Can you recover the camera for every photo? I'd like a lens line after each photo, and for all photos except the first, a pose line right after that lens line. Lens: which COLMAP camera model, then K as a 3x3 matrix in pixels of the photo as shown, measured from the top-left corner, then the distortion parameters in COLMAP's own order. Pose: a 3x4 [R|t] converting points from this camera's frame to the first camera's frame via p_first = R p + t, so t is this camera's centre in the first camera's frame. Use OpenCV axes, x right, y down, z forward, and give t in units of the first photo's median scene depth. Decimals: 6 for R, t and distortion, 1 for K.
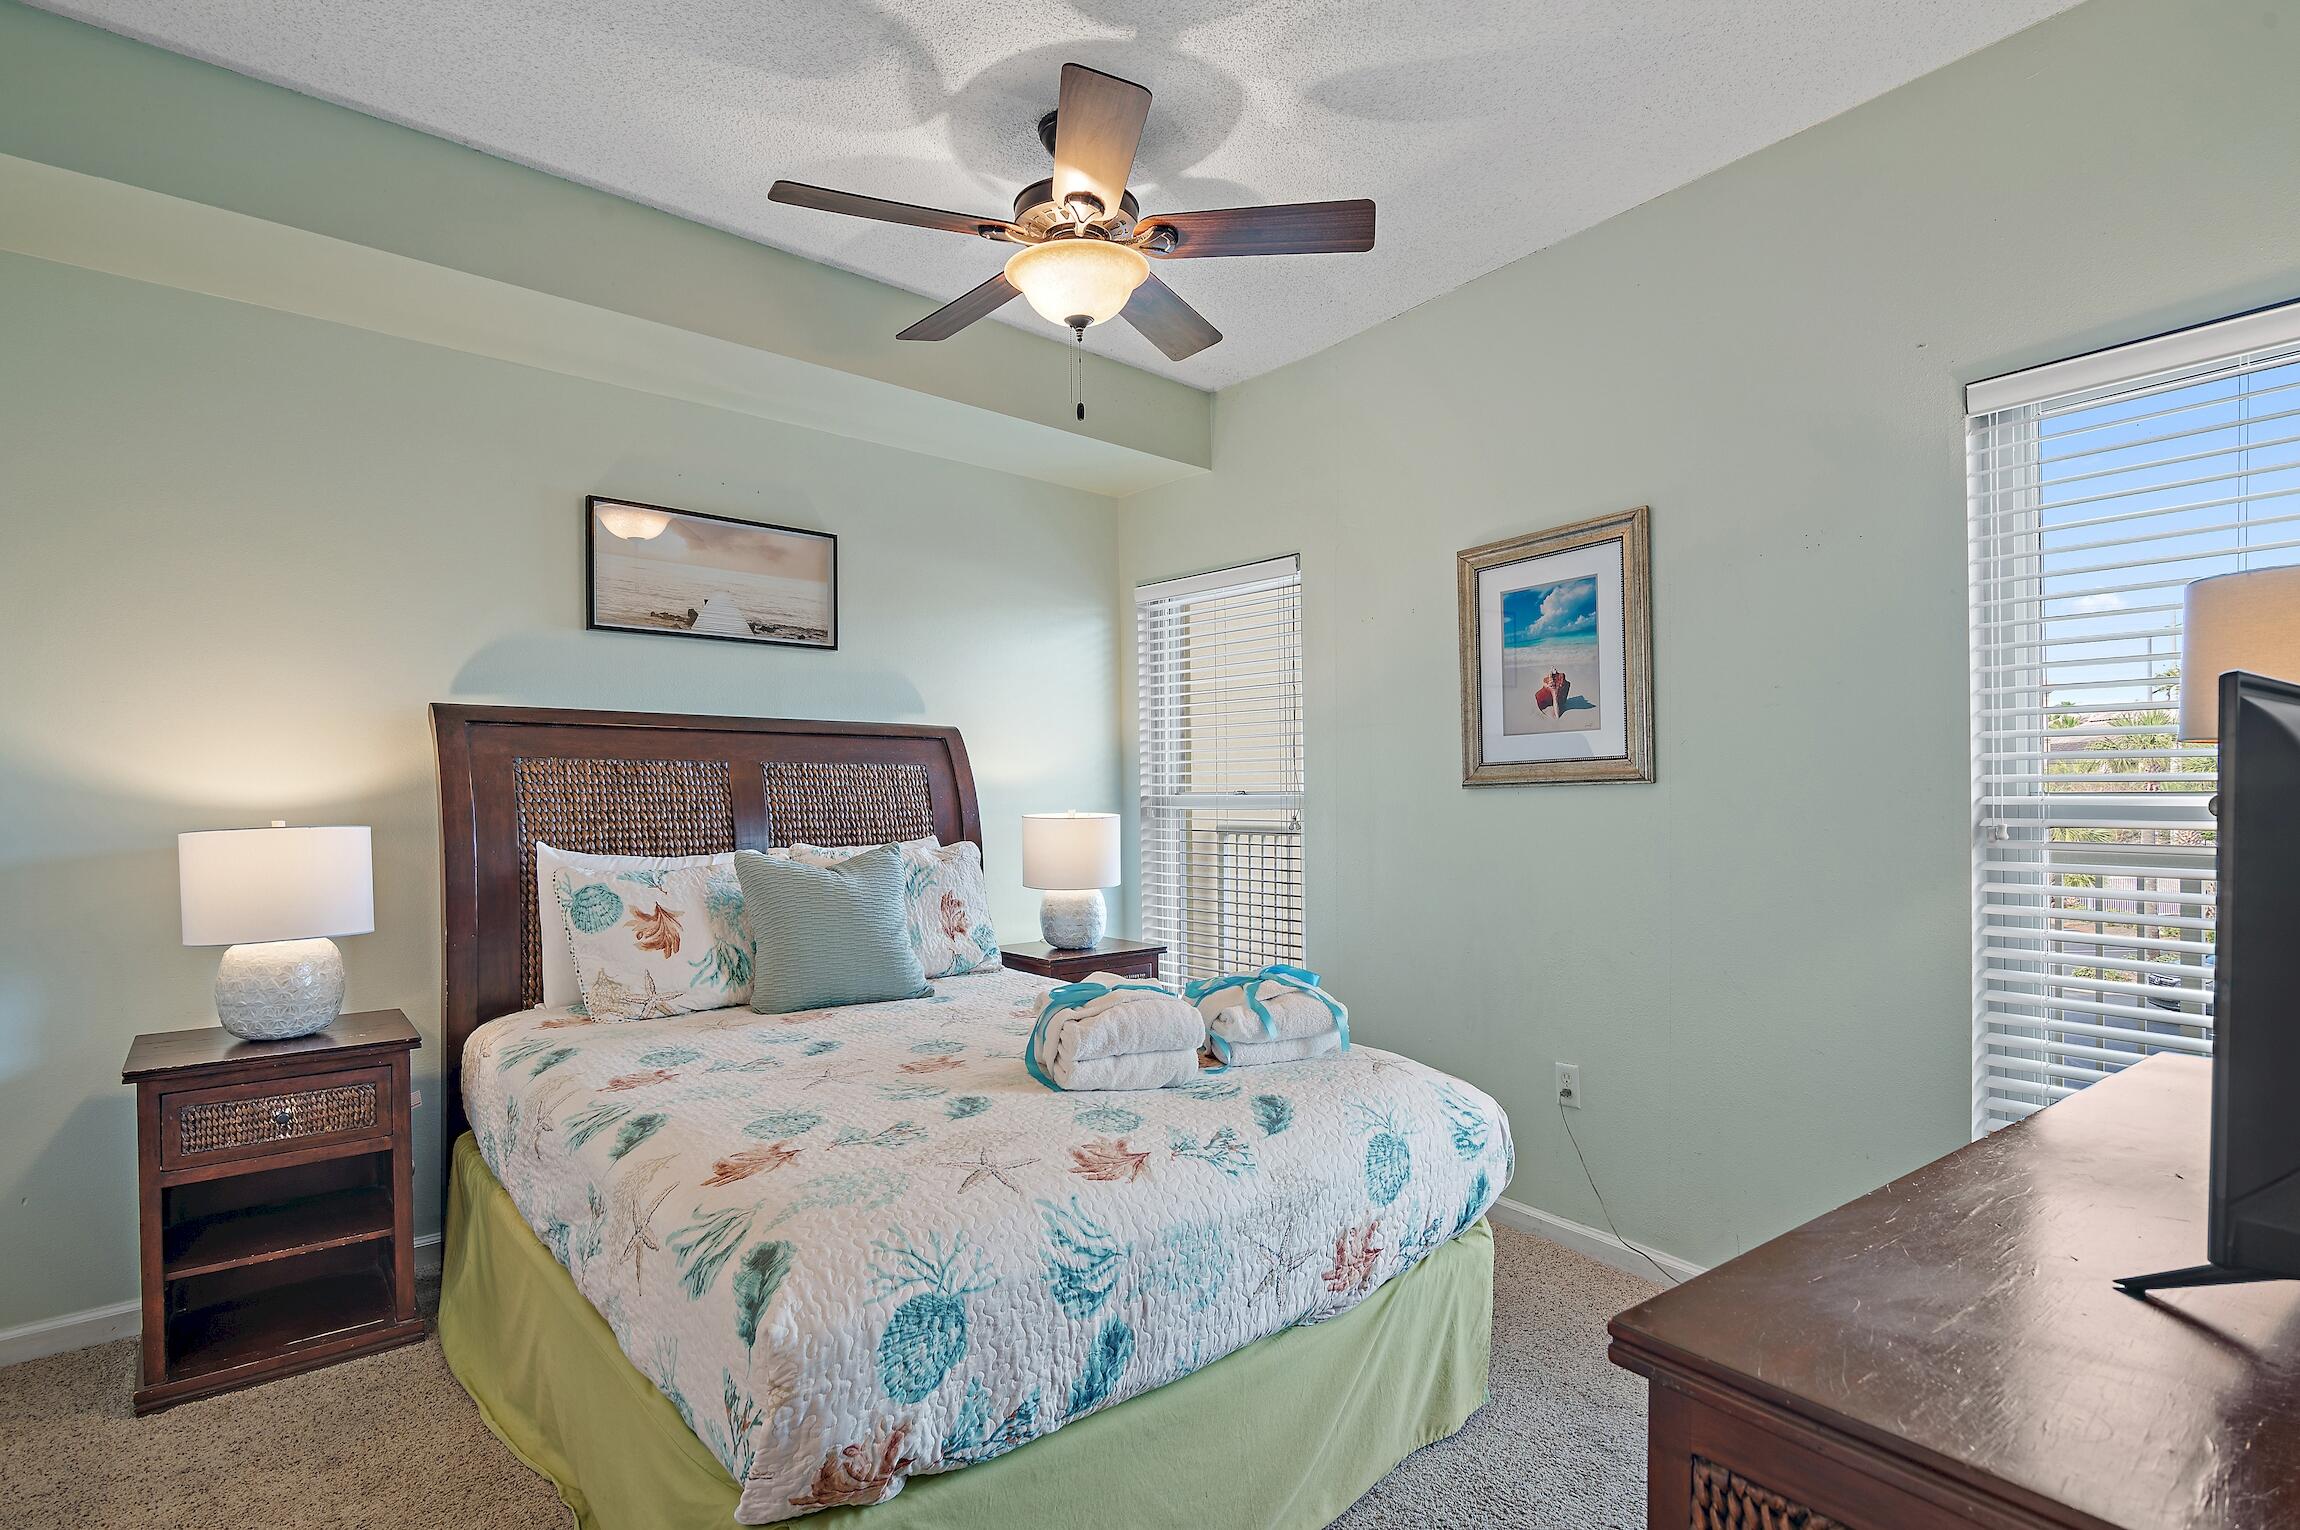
lens RADIAL K [[1156.4, 0, 1150.5], [0, 1156.4, 782.1], [0, 0, 1]] dist [-0.007585, 0.000385]
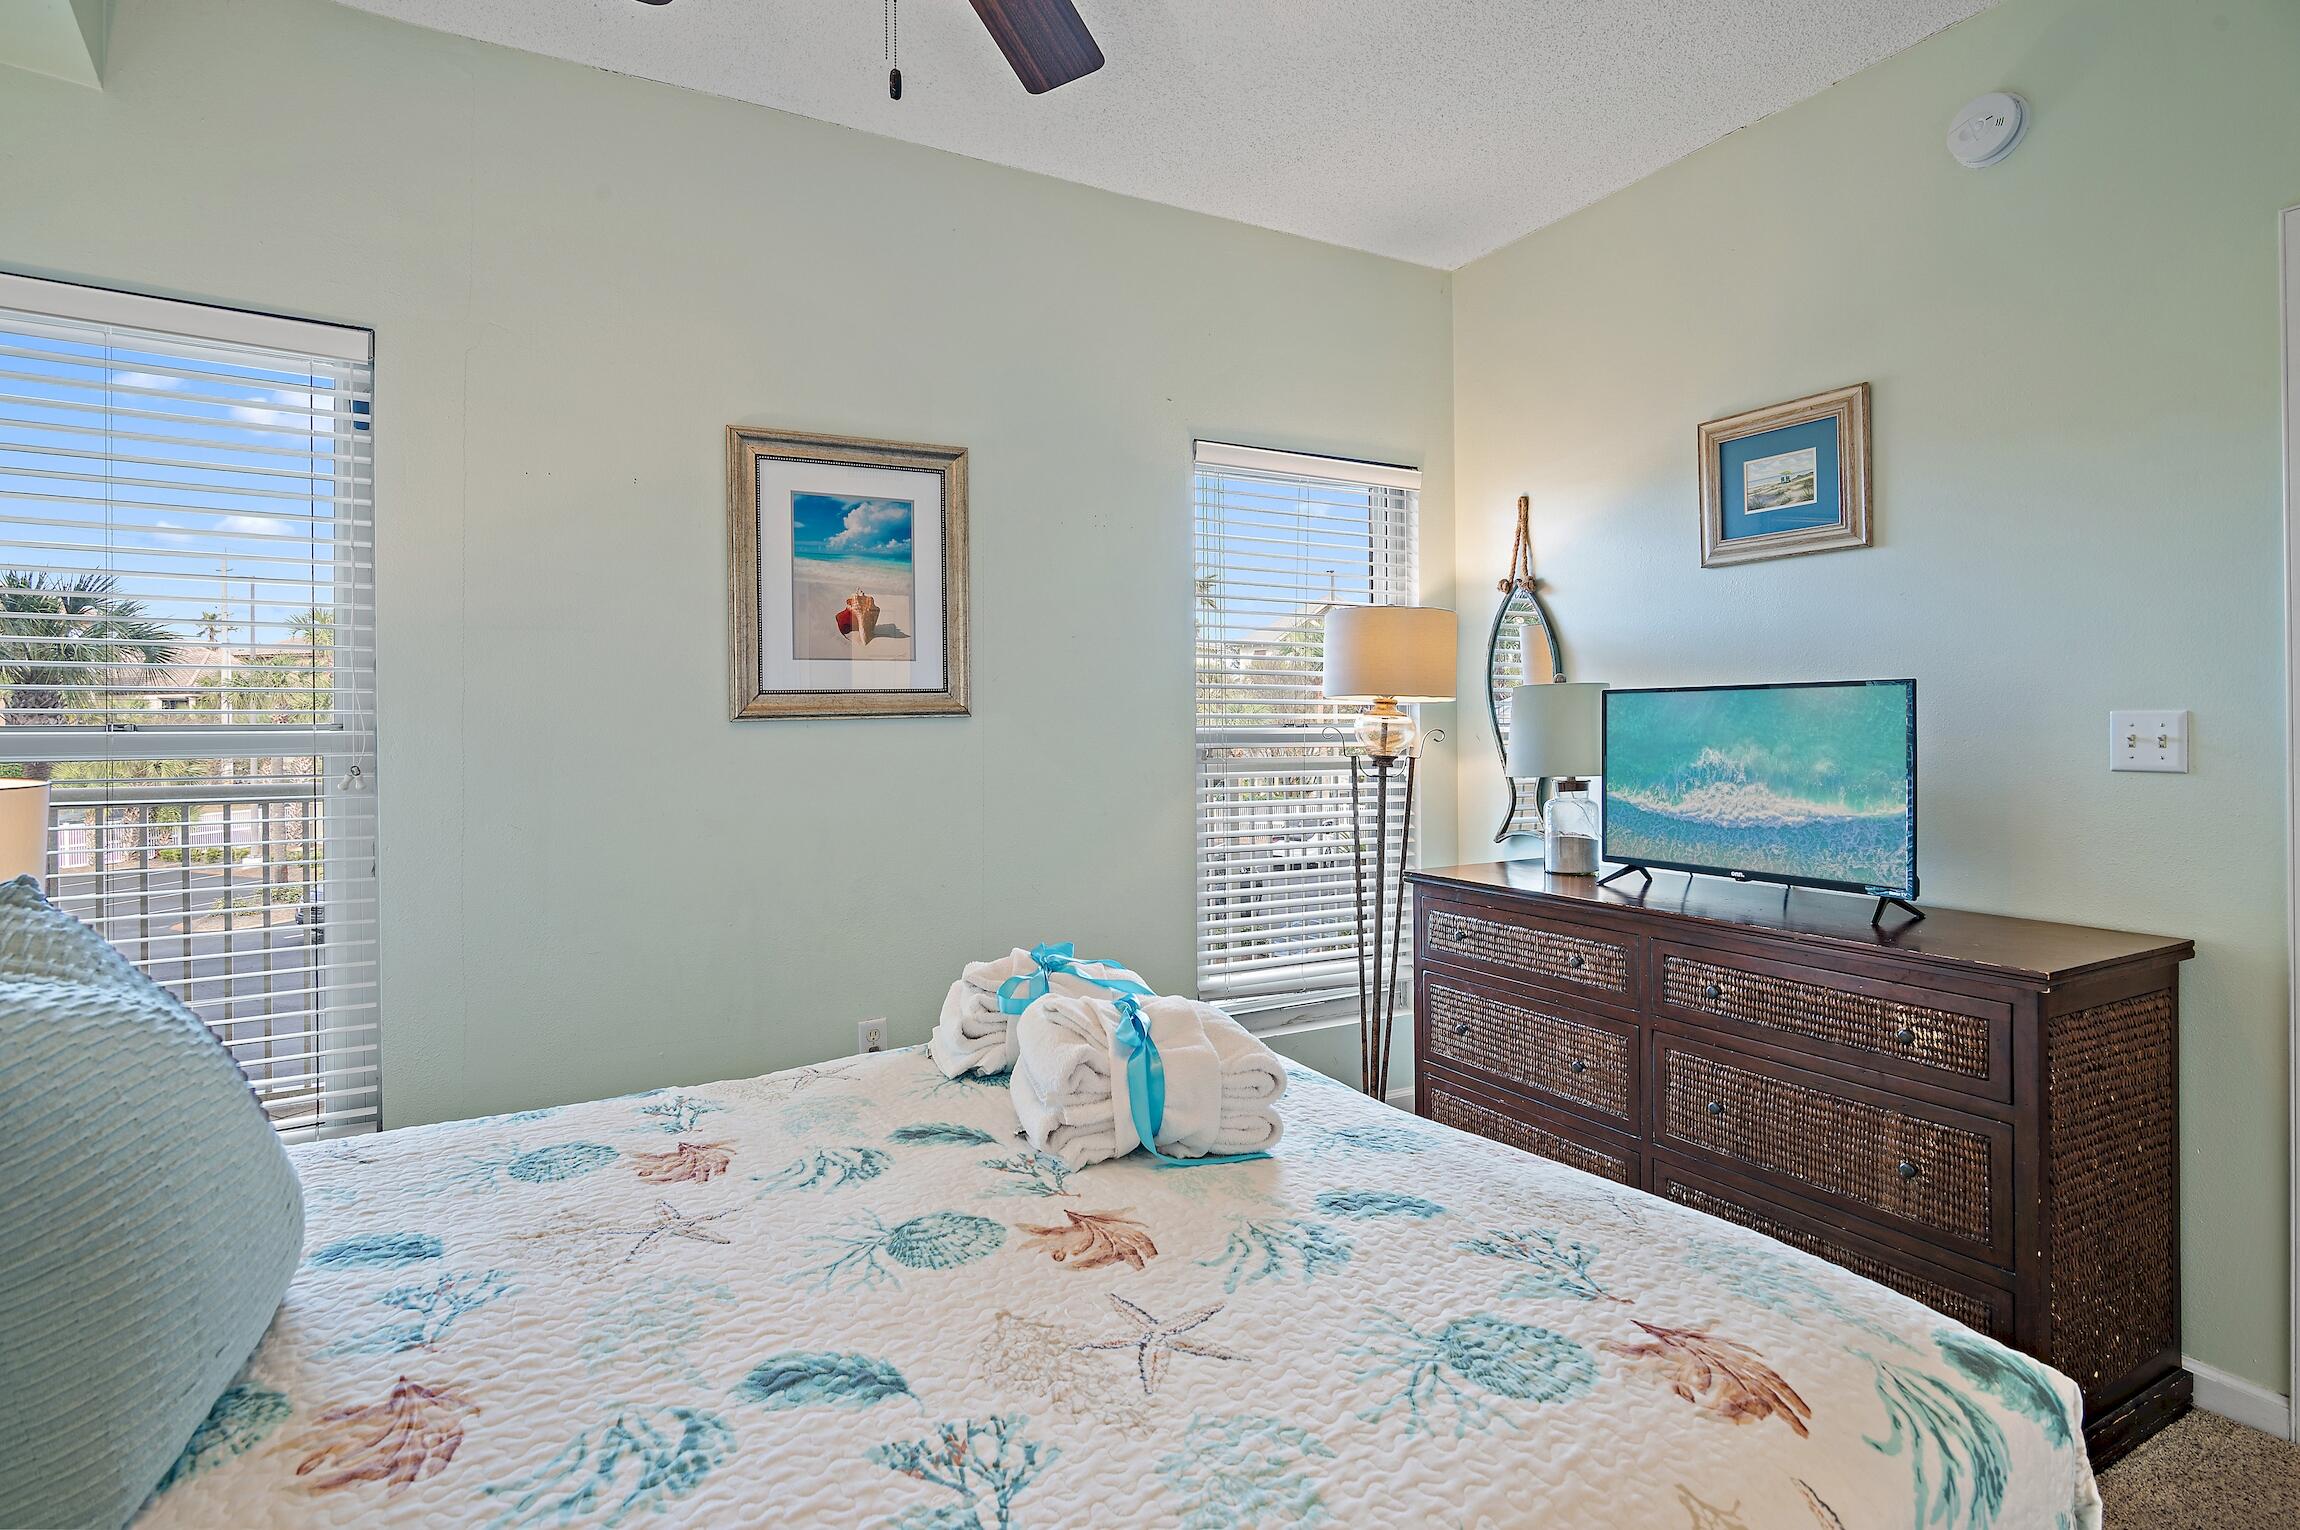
lens RADIAL K [[1156.4, 0, 1136.3], [0, 1156.4, 682.4], [0, 0, 1]] dist [-0.007585, 0.000385]
pose [[0.103687, 0.042309, 0.993710, -0.535640], [-0.000942, 0.999099, -0.042440, 0.012829], [-0.994610, 0.003464, 0.103634, 0.694979]]
